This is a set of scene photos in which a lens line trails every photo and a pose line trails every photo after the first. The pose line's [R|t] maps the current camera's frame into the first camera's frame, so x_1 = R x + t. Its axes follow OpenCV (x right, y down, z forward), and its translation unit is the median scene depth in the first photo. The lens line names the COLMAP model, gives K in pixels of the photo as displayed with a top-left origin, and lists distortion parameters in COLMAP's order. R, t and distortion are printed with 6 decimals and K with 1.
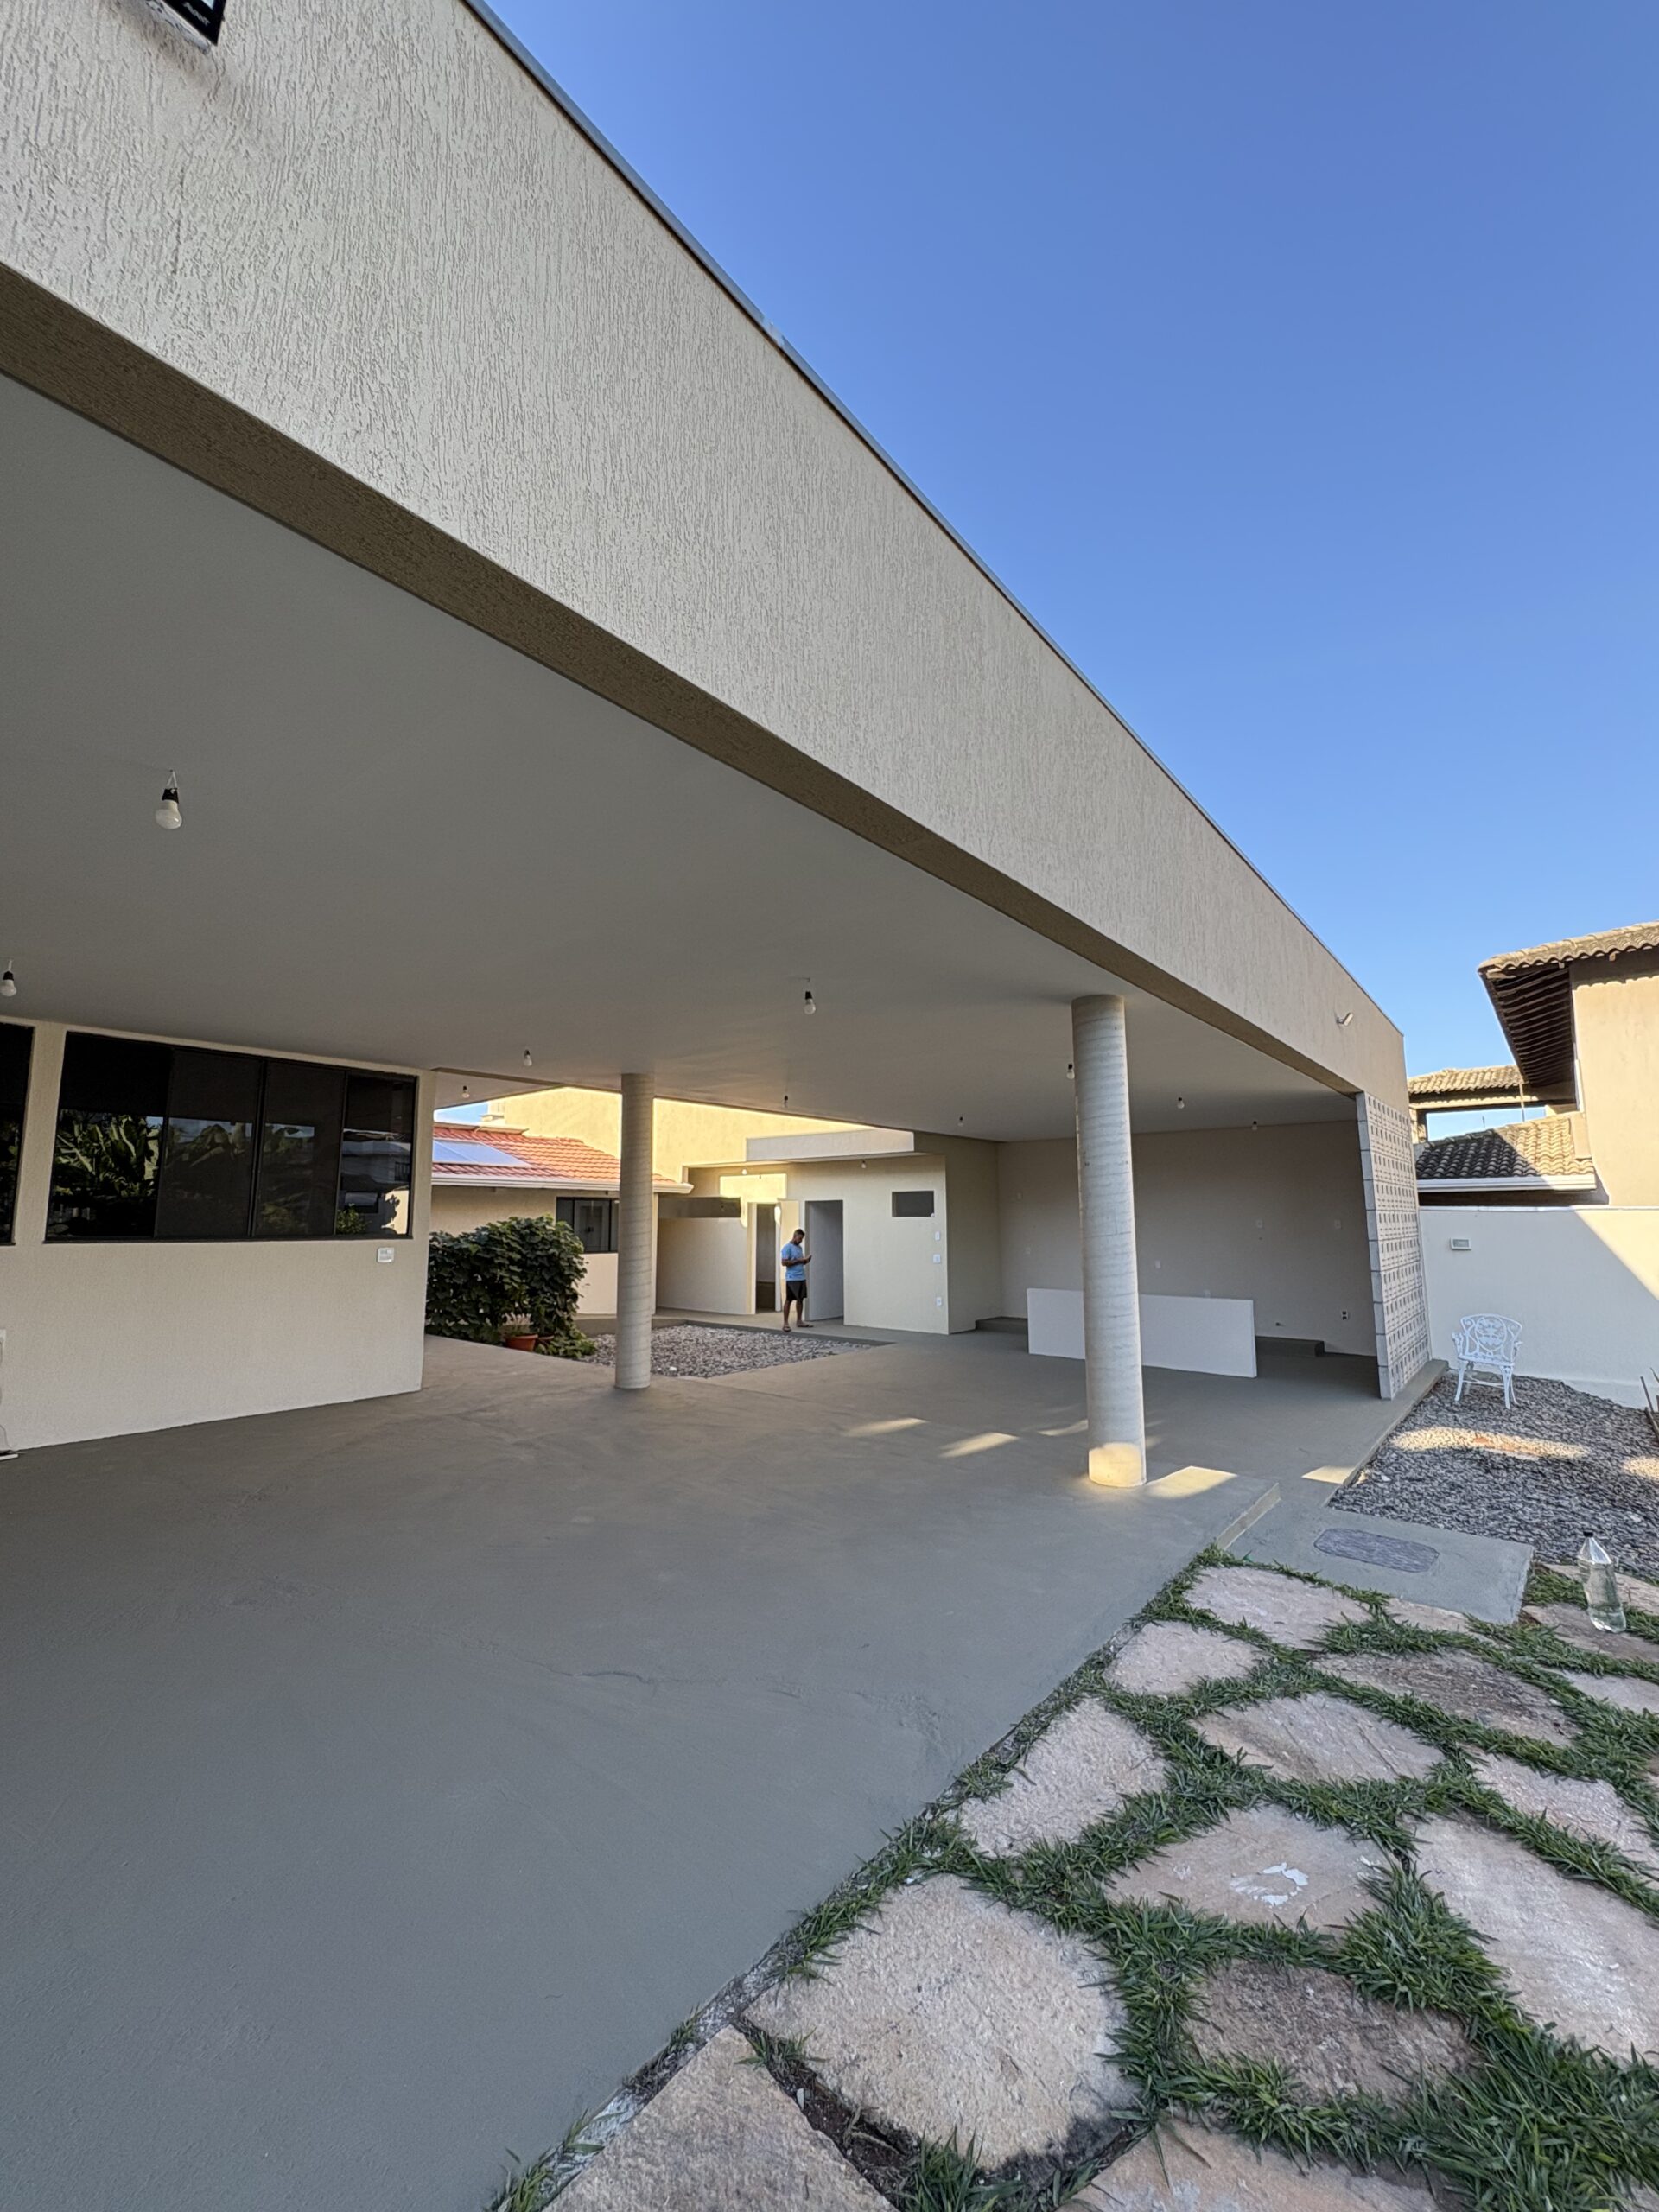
lens RADIAL K [[881.9, 0, 835.1], [0, 881.9, 1108.6], [0, 0, 1]] dist [-0.002538, -0.000283]
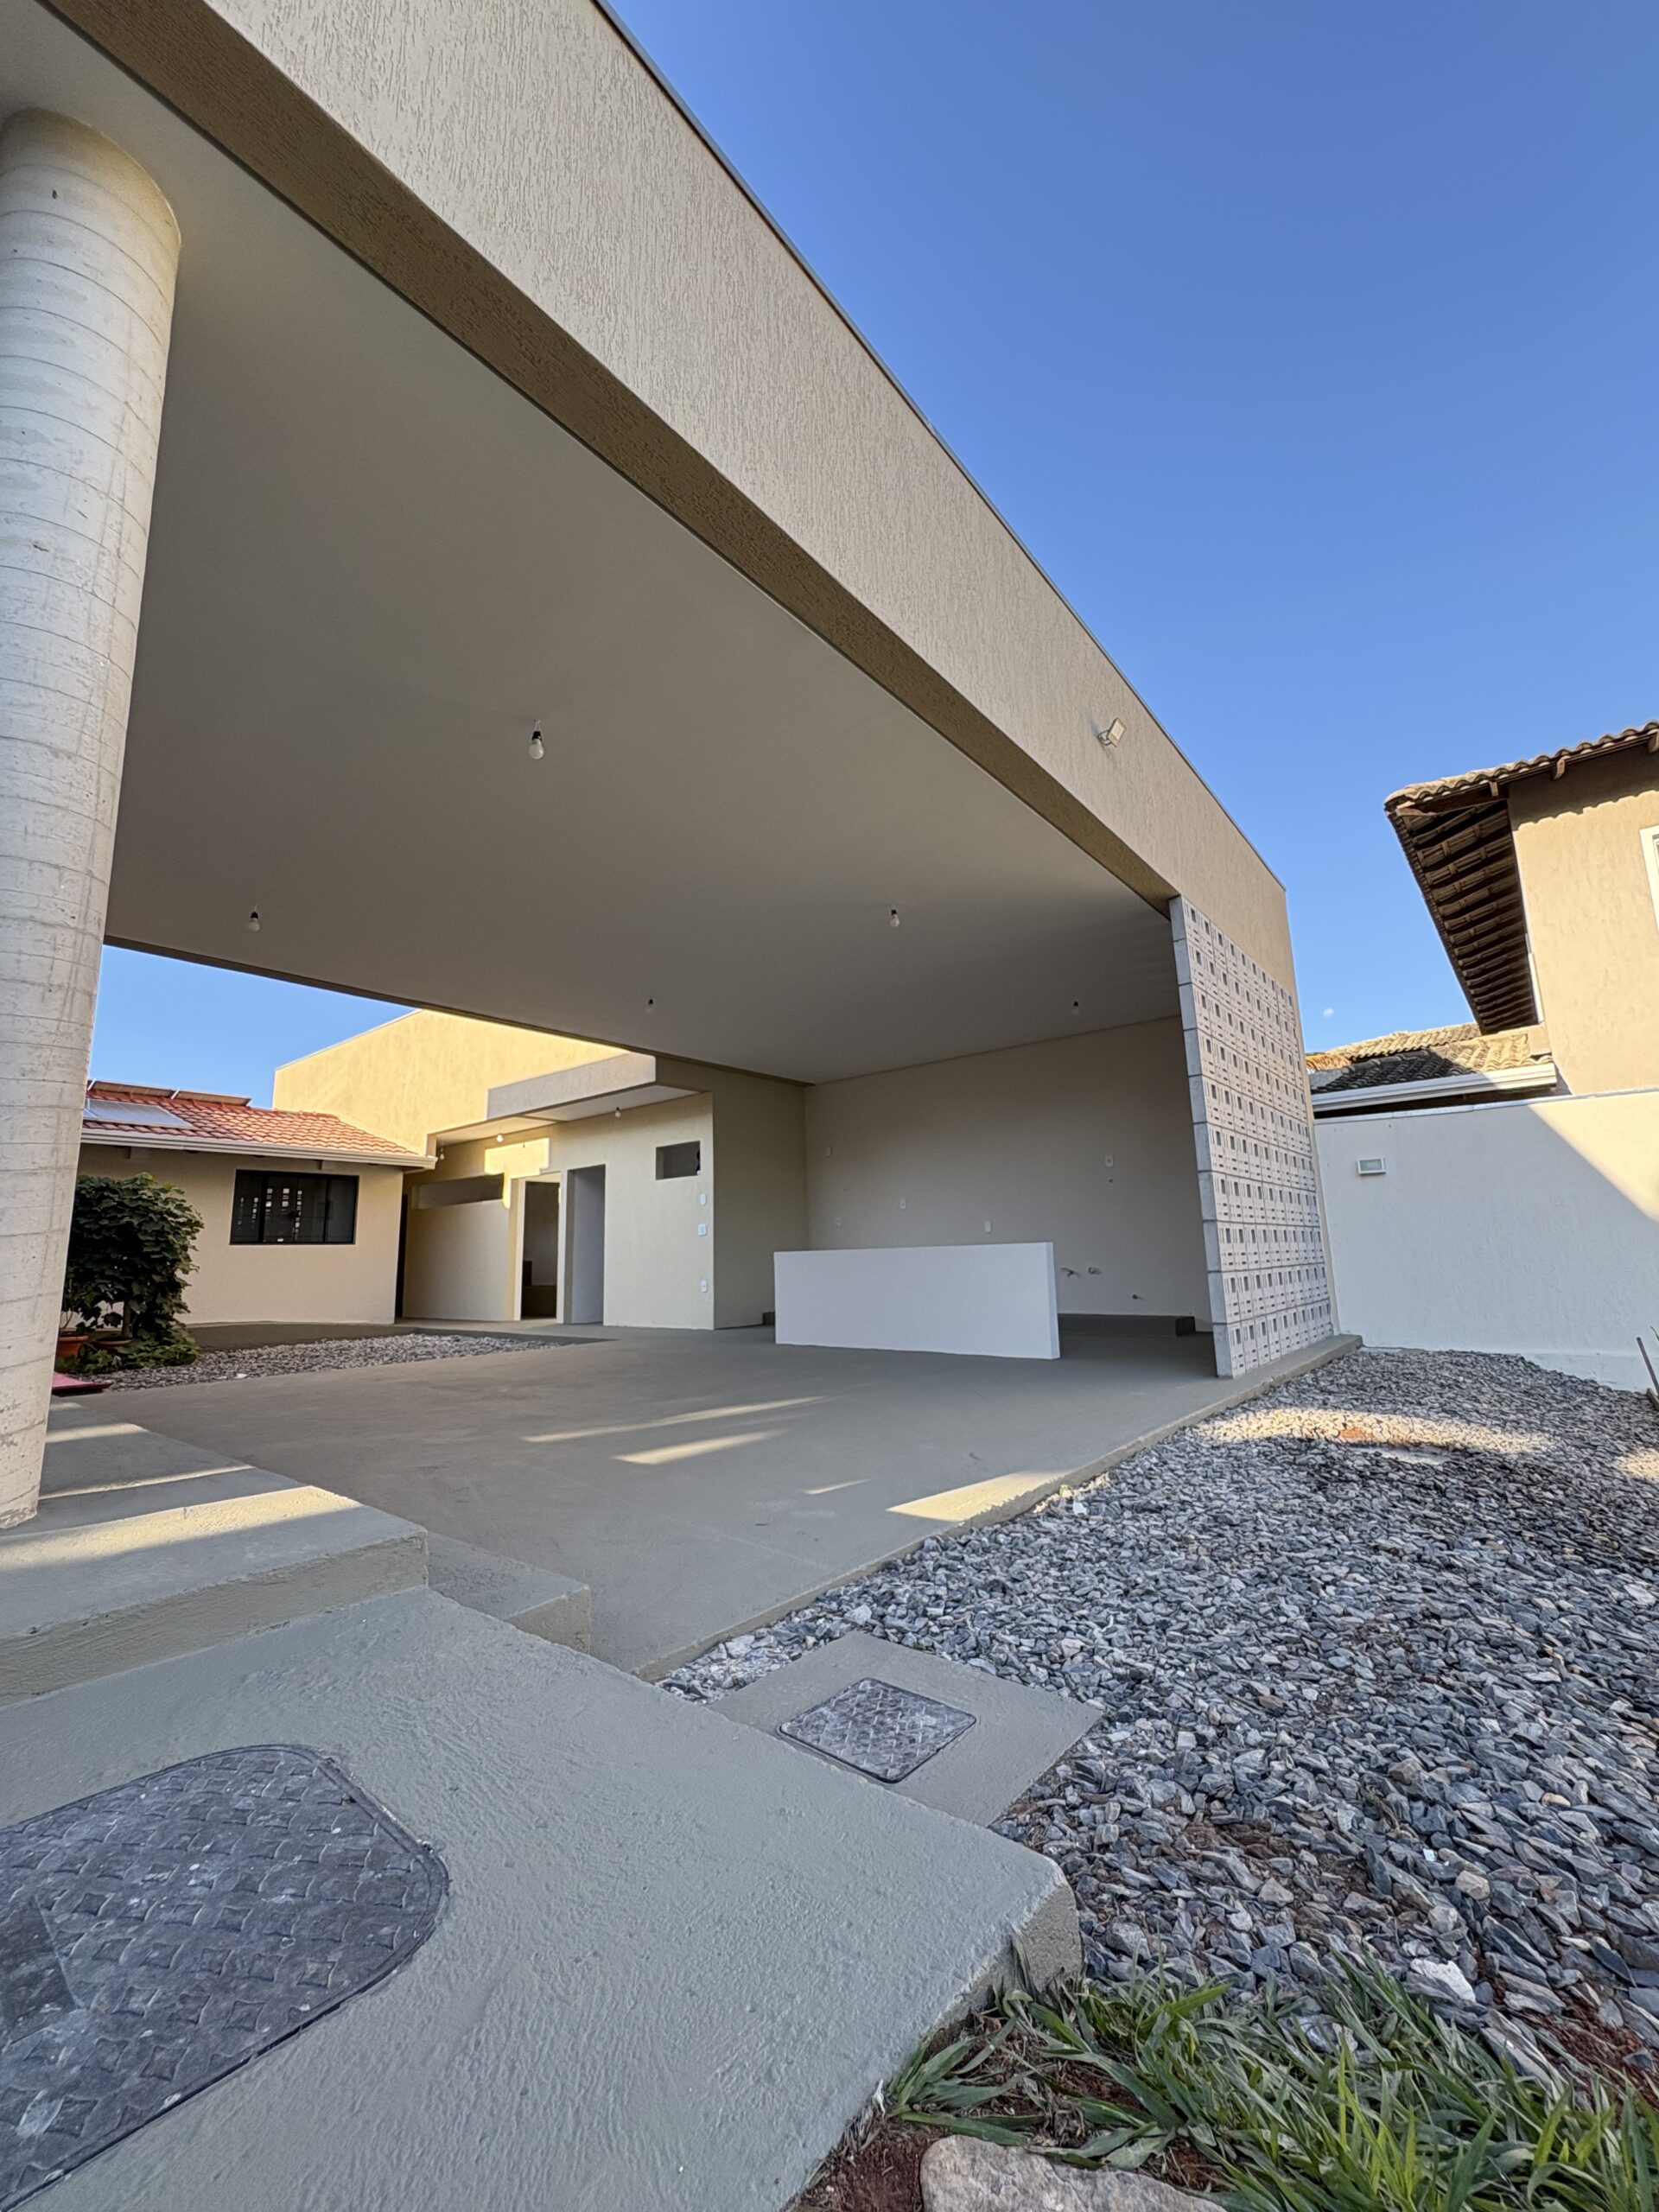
lens RADIAL K [[881.9, 0, 837.7], [0, 881.9, 1108.0], [0, 0, 1]] dist [-0.002538, -0.000283]
pose [[0.999681, -0.021461, 0.013353, 0.252684], [0.022078, 0.998609, -0.047886, 0.119320], [-0.012307, 0.048165, 0.998764, 0.275929]]
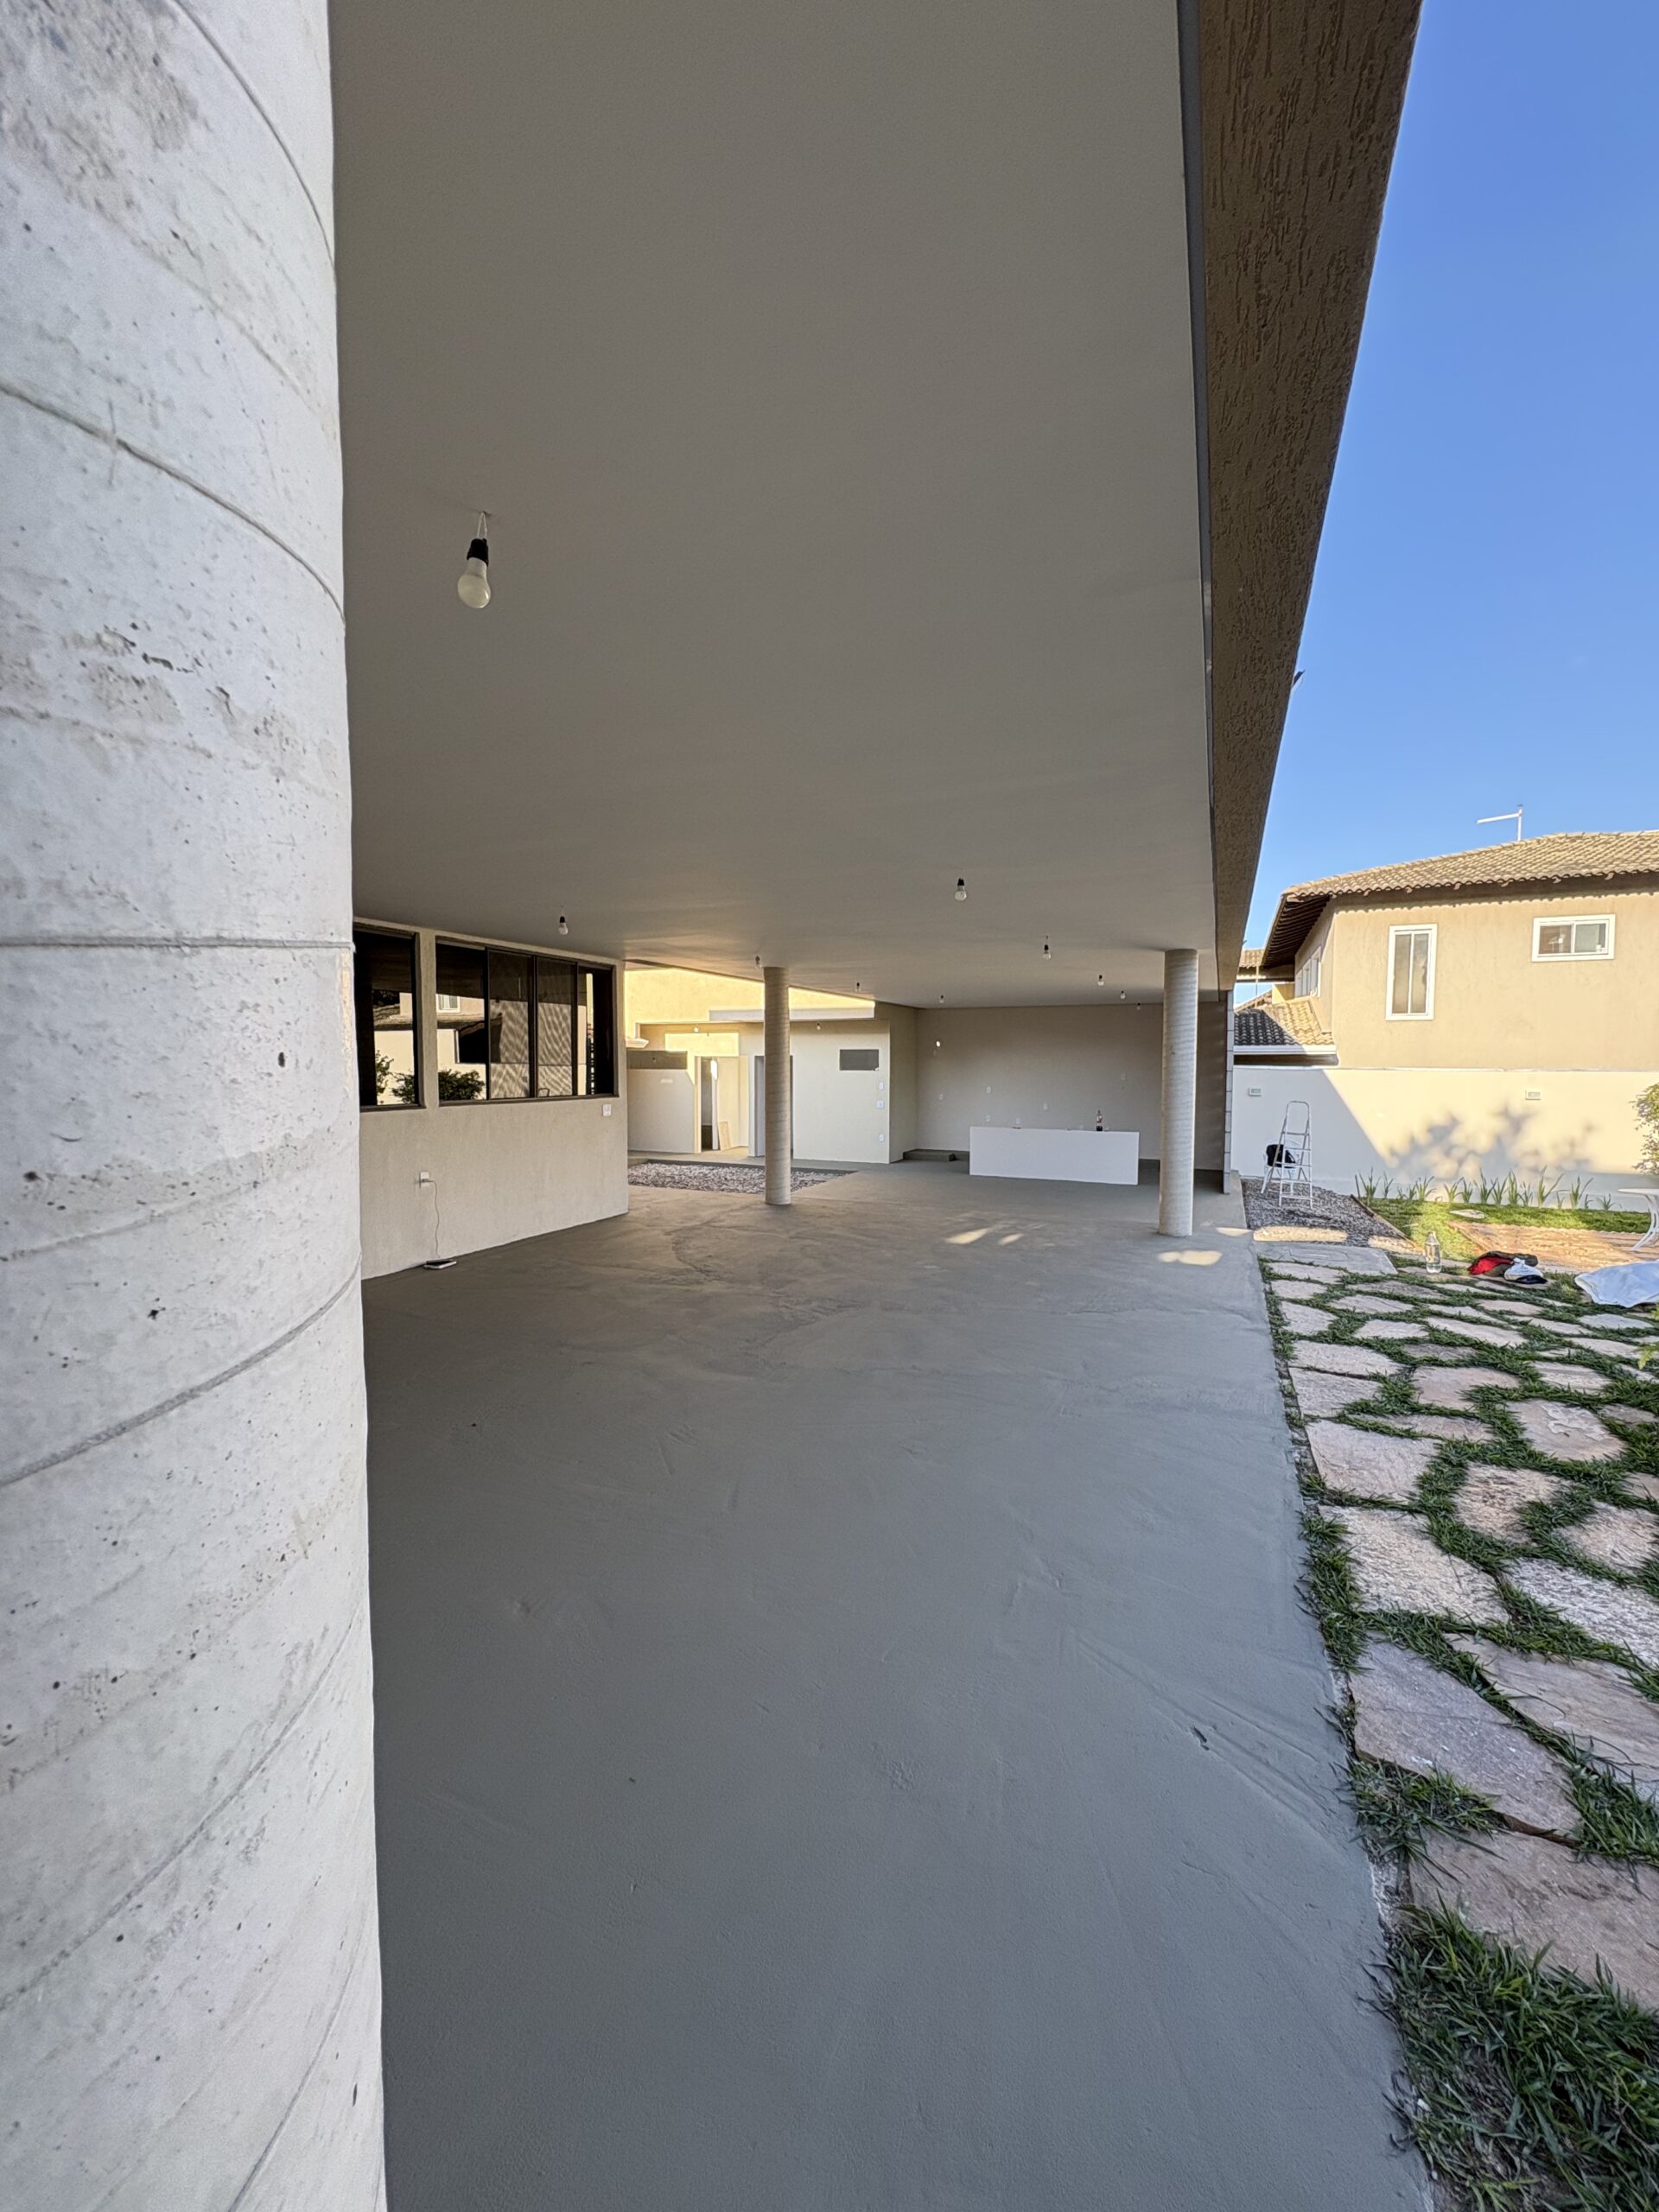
lens RADIAL K [[881.9, 0, 832.2], [0, 881.9, 1115.1], [0, 0, 1]] dist [-0.002538, -0.000283]
pose [[0.961162, -0.014382, 0.275609, -0.328791], [-0.037292, 0.982714, 0.181333, -0.041805], [-0.273453, -0.184568, 0.944012, -0.171660]]
